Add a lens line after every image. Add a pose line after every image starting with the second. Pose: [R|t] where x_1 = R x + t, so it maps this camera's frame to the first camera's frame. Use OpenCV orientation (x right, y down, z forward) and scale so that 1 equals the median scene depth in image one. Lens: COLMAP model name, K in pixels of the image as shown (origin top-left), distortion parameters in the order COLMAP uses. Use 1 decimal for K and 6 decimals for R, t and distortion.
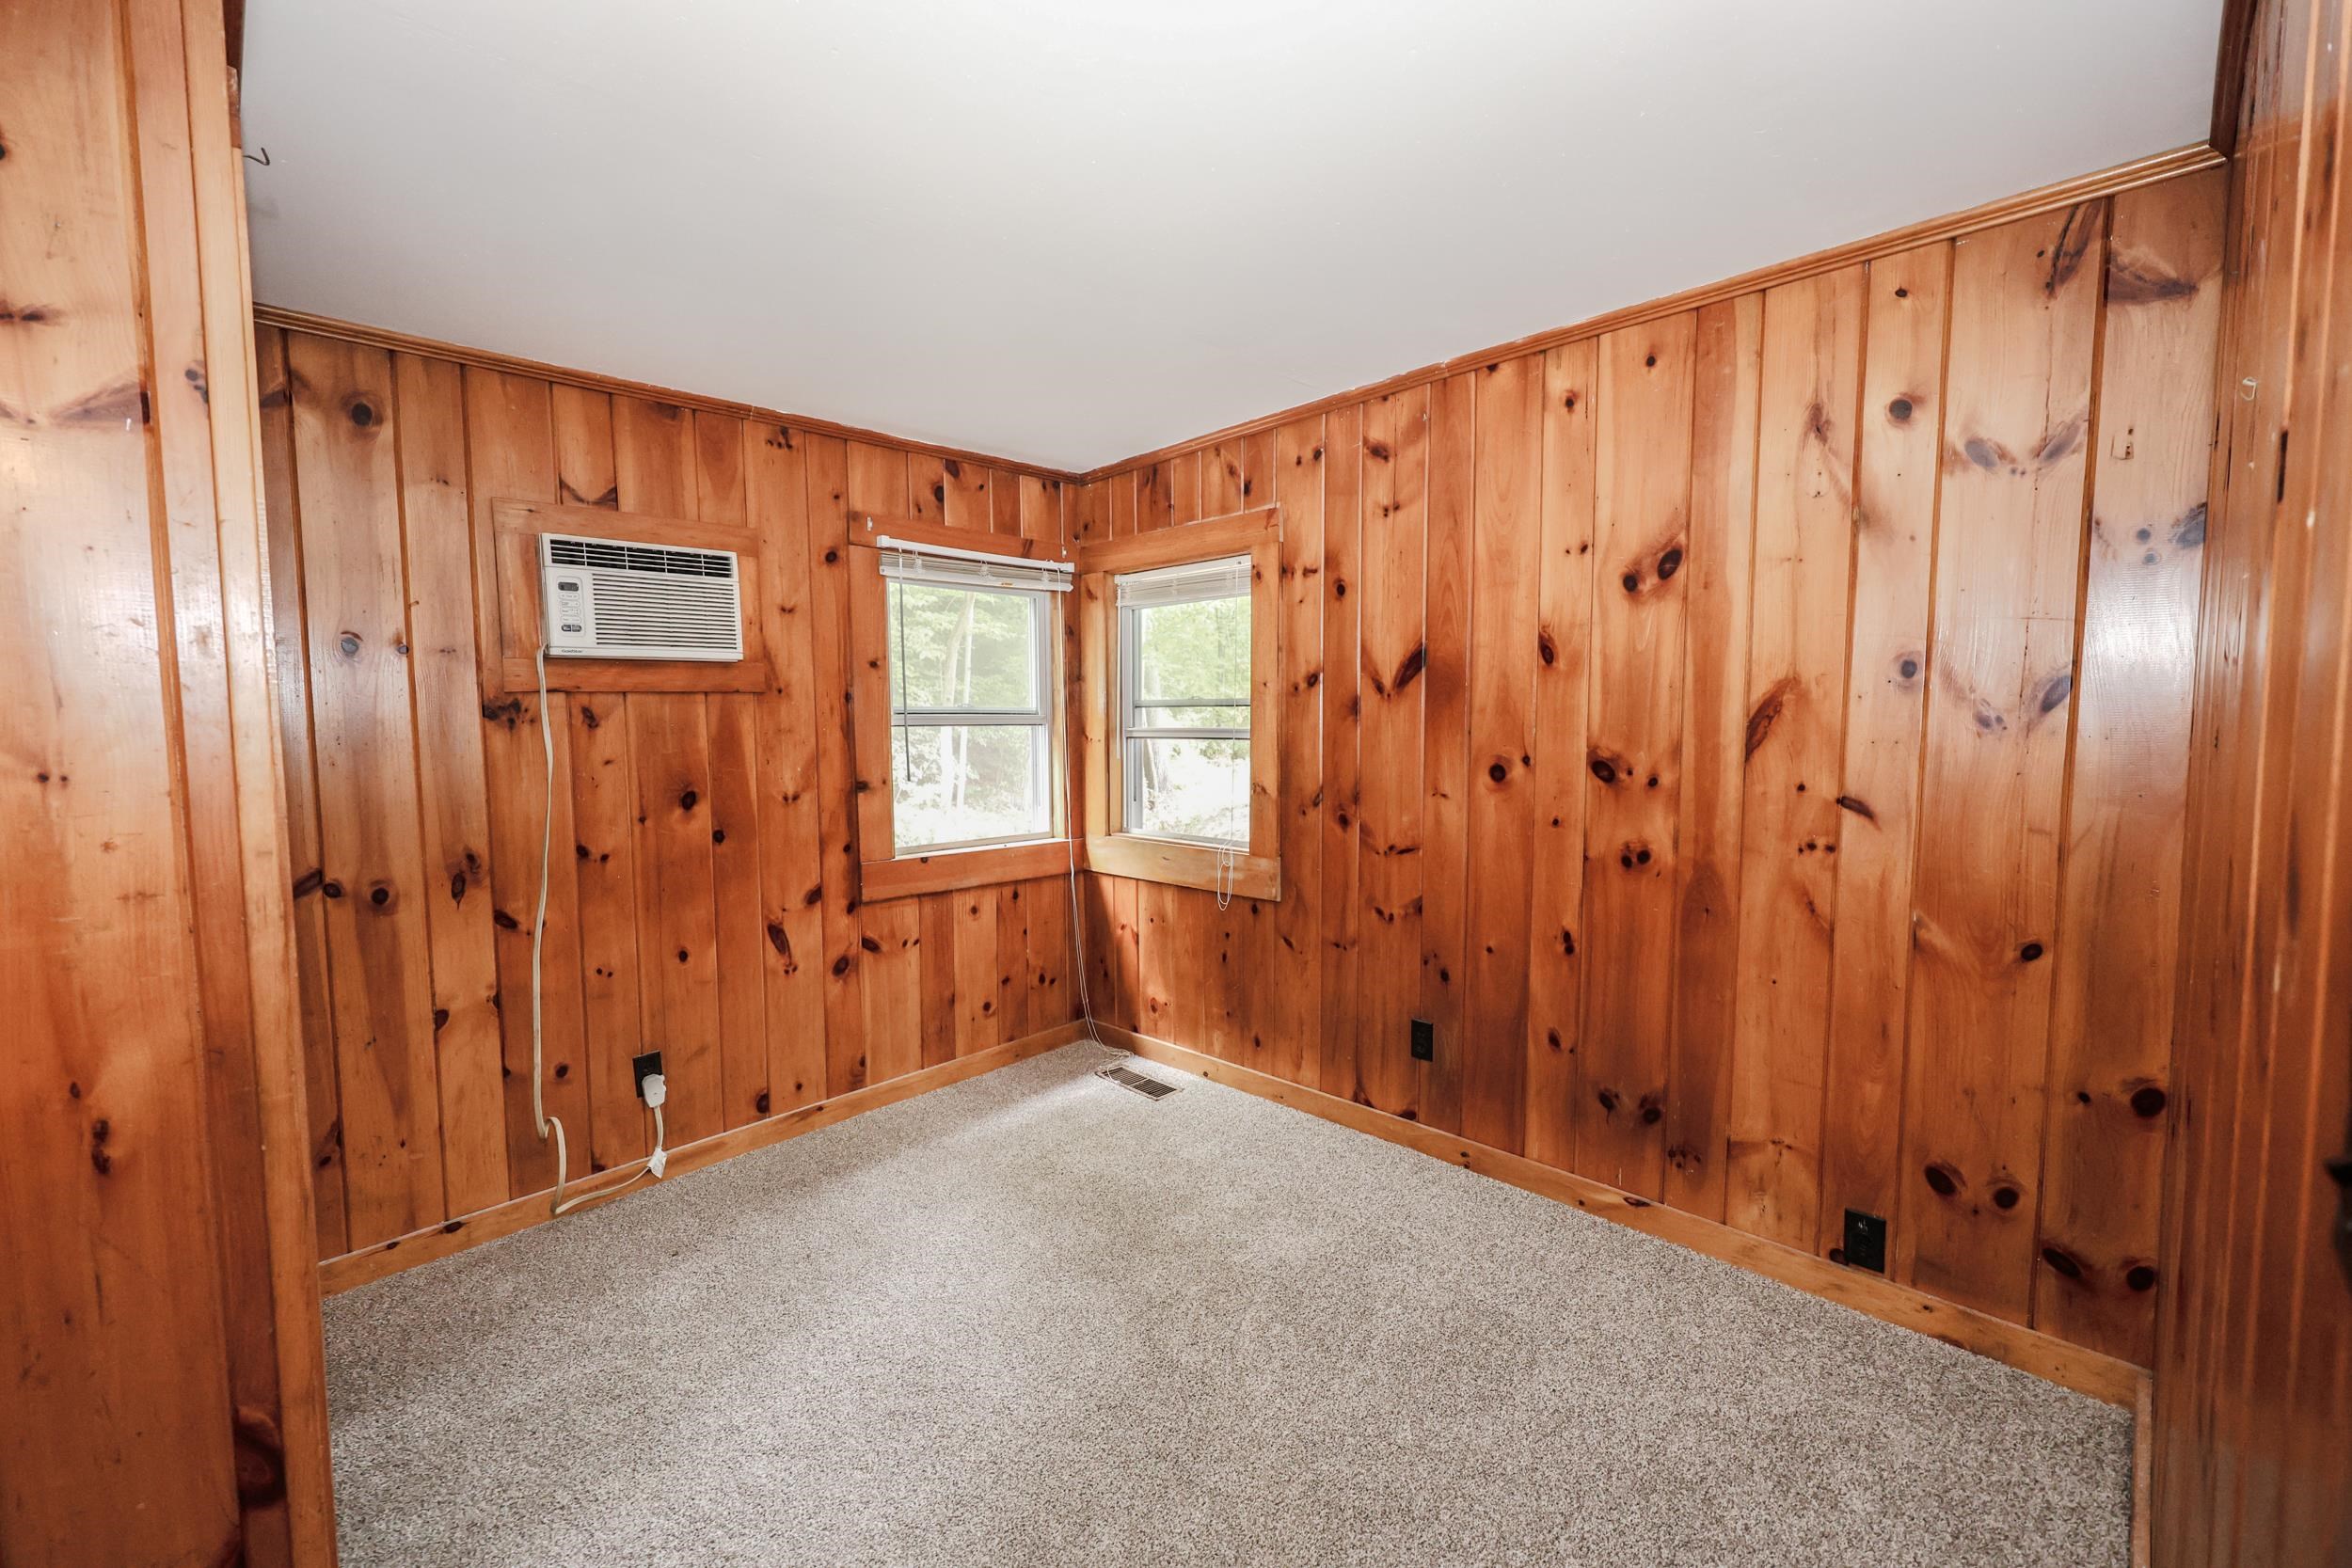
lens RADIAL K [[947.1, 0, 1174.6], [0, 947.1, 784.4], [0, 0, 1]] dist [0.001734, -0.000356]
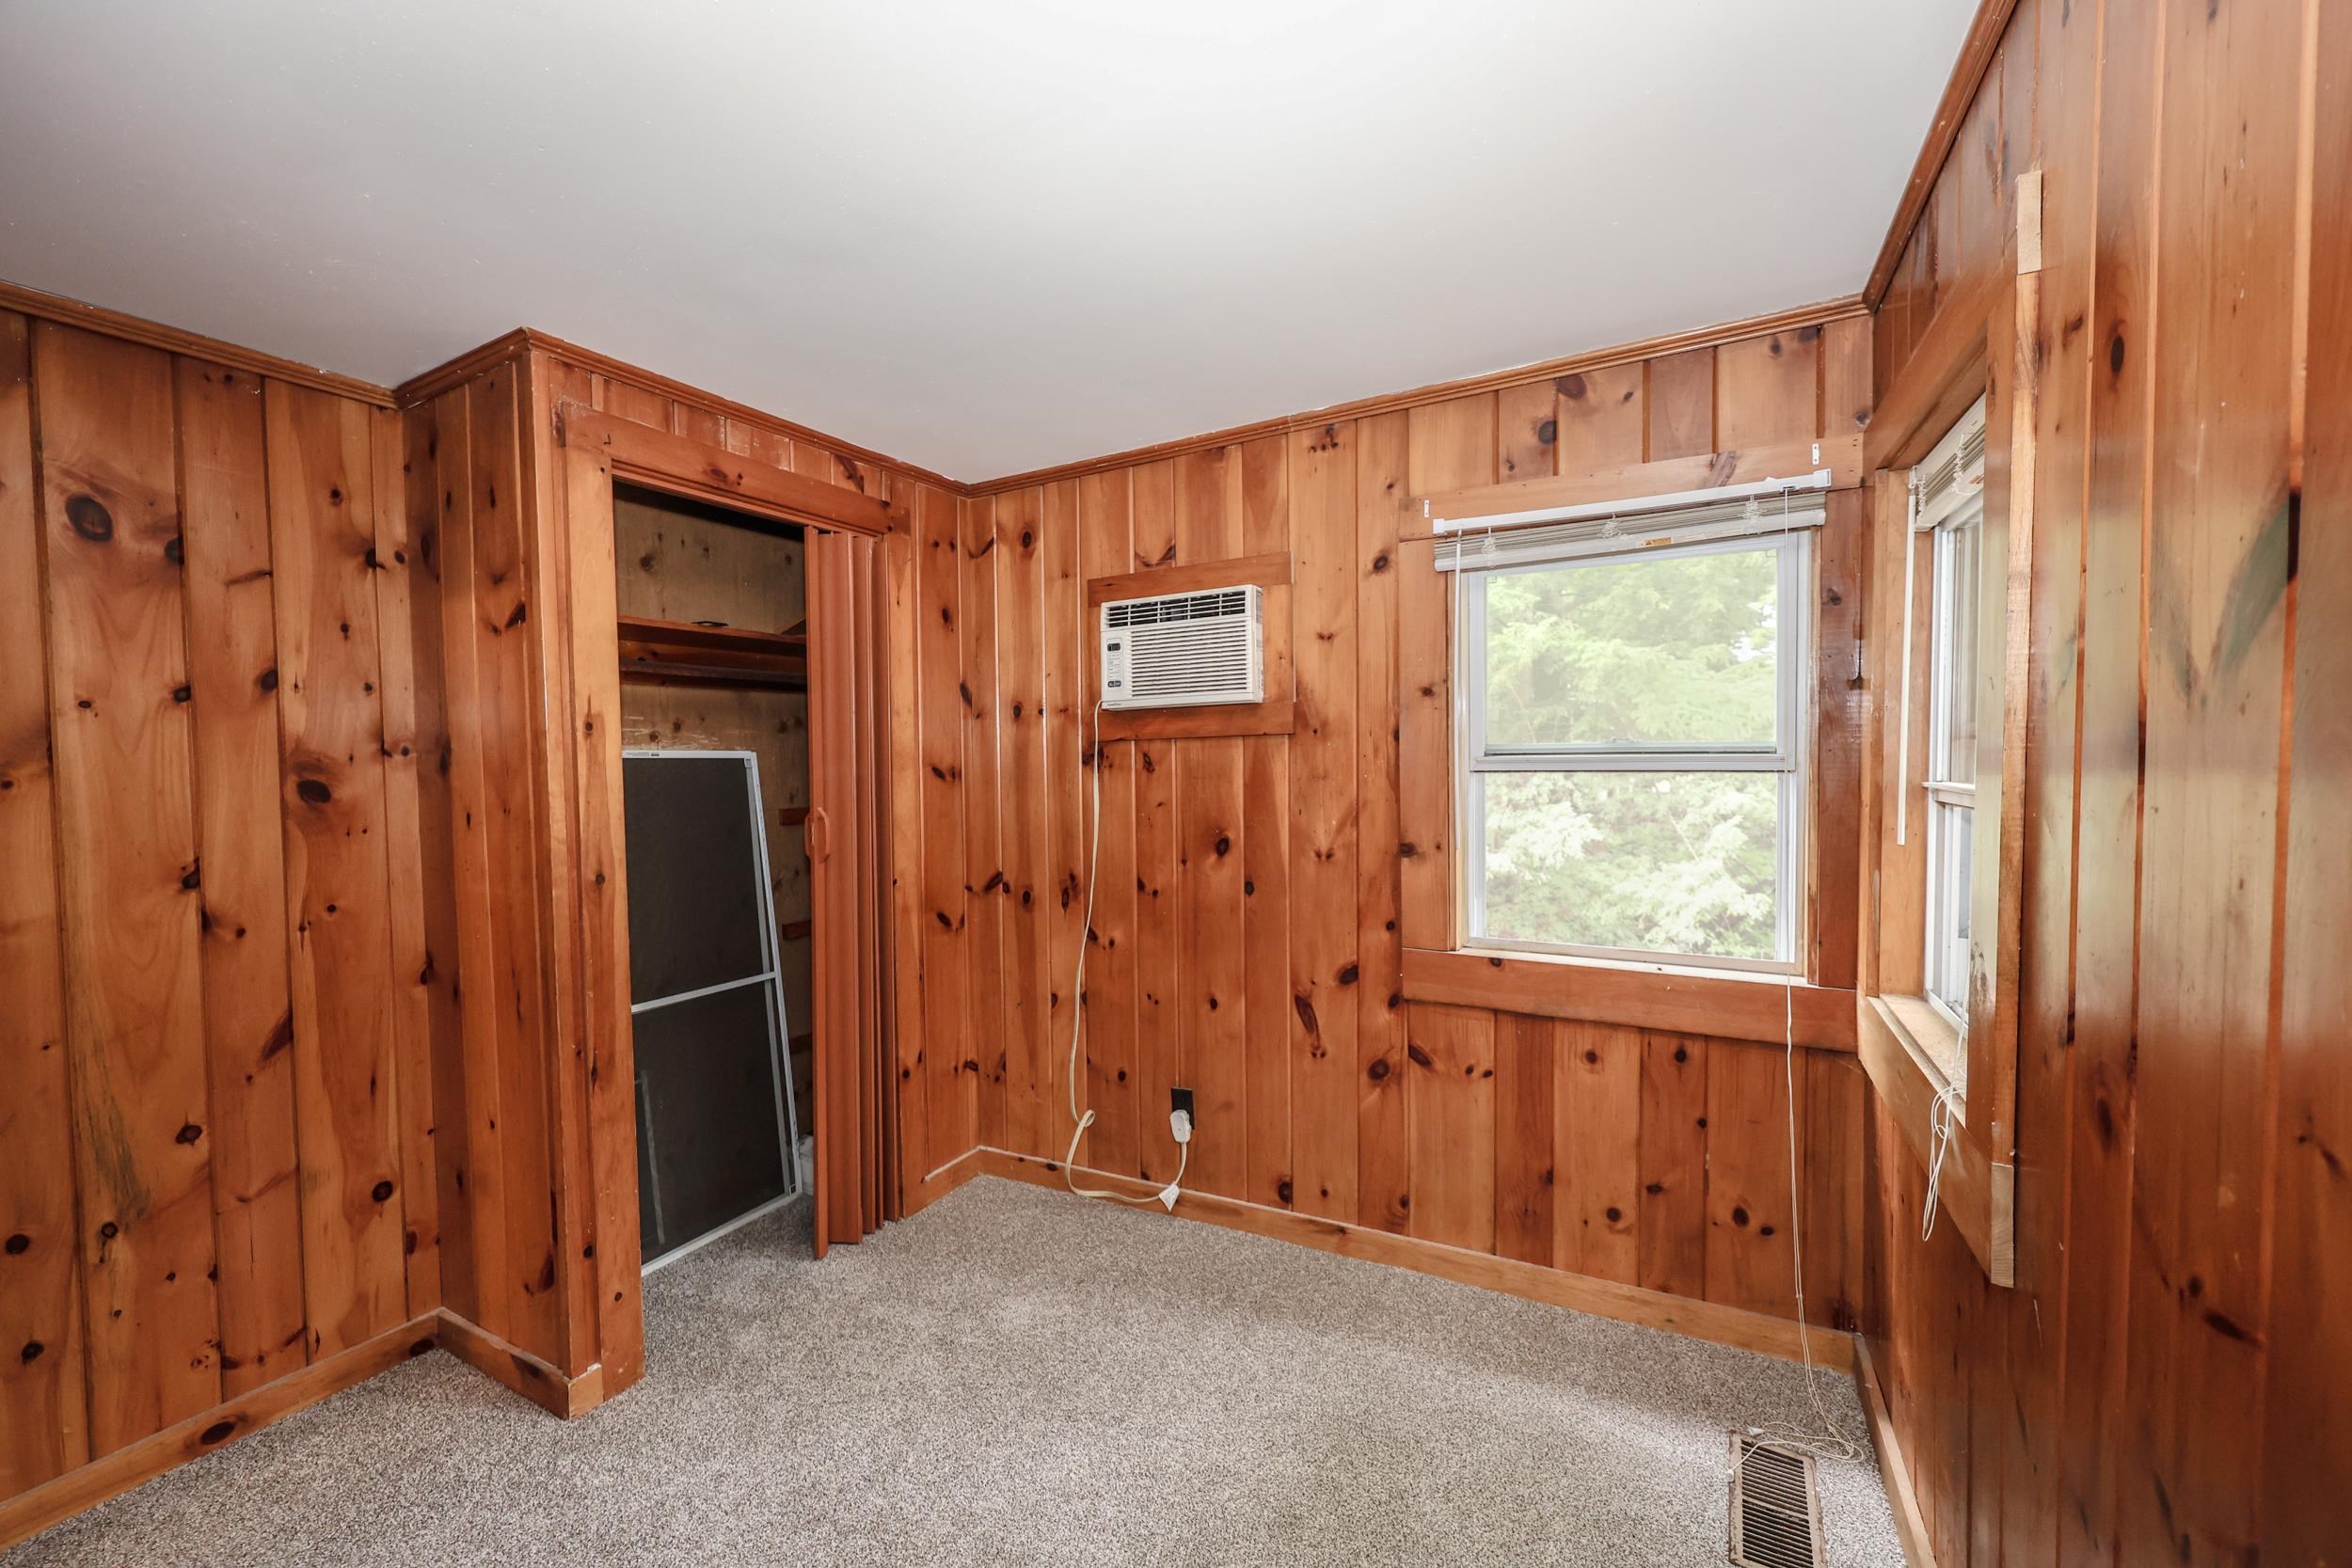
lens RADIAL K [[947.1, 0, 1168.8], [0, 947.1, 794.7], [0, 0, 1]] dist [0.001734, -0.000356]
pose [[0.273958, 0.040564, -0.960886, 0.329809], [-0.055246, 0.998124, 0.026385, -0.048078], [0.960154, 0.045857, 0.275685, 0.543292]]
